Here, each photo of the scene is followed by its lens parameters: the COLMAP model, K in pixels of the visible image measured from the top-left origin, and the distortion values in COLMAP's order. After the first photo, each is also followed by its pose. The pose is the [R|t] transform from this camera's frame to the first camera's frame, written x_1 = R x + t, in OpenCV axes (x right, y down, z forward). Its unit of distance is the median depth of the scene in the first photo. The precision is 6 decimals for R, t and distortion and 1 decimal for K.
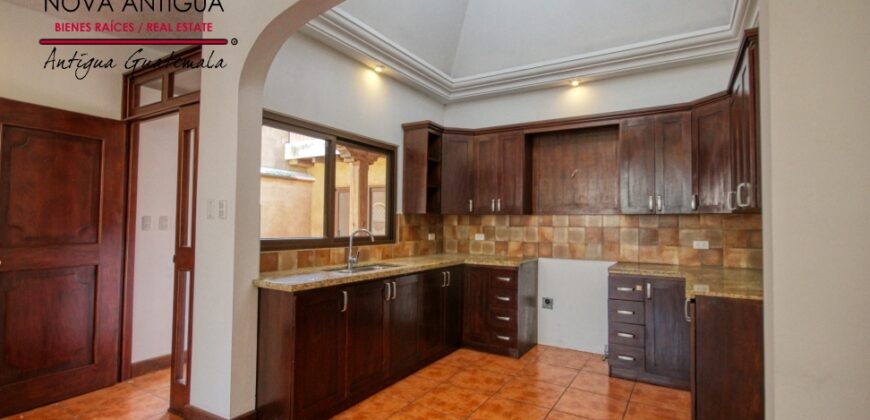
lens RADIAL K [[403.5, 0, 436.1], [0, 403.5, 210.4], [0, 0, 1]] dist [0.001104, 0.000015]
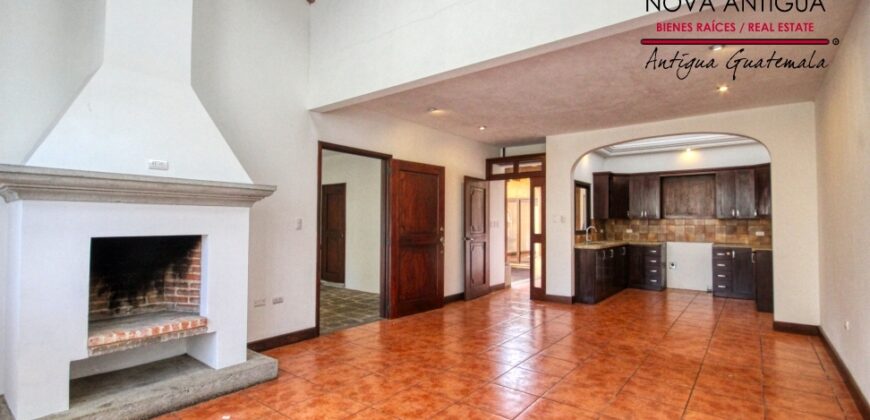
lens RADIAL K [[403.5, 0, 434.0], [0, 403.5, 209.1], [0, 0, 1]] dist [0.001104, 0.000015]
pose [[0.993458, -0.008897, -0.113852, -0.629343], [0.008455, 0.999955, -0.004361, -0.035958], [0.113886, 0.003370, 0.993488, -1.023245]]
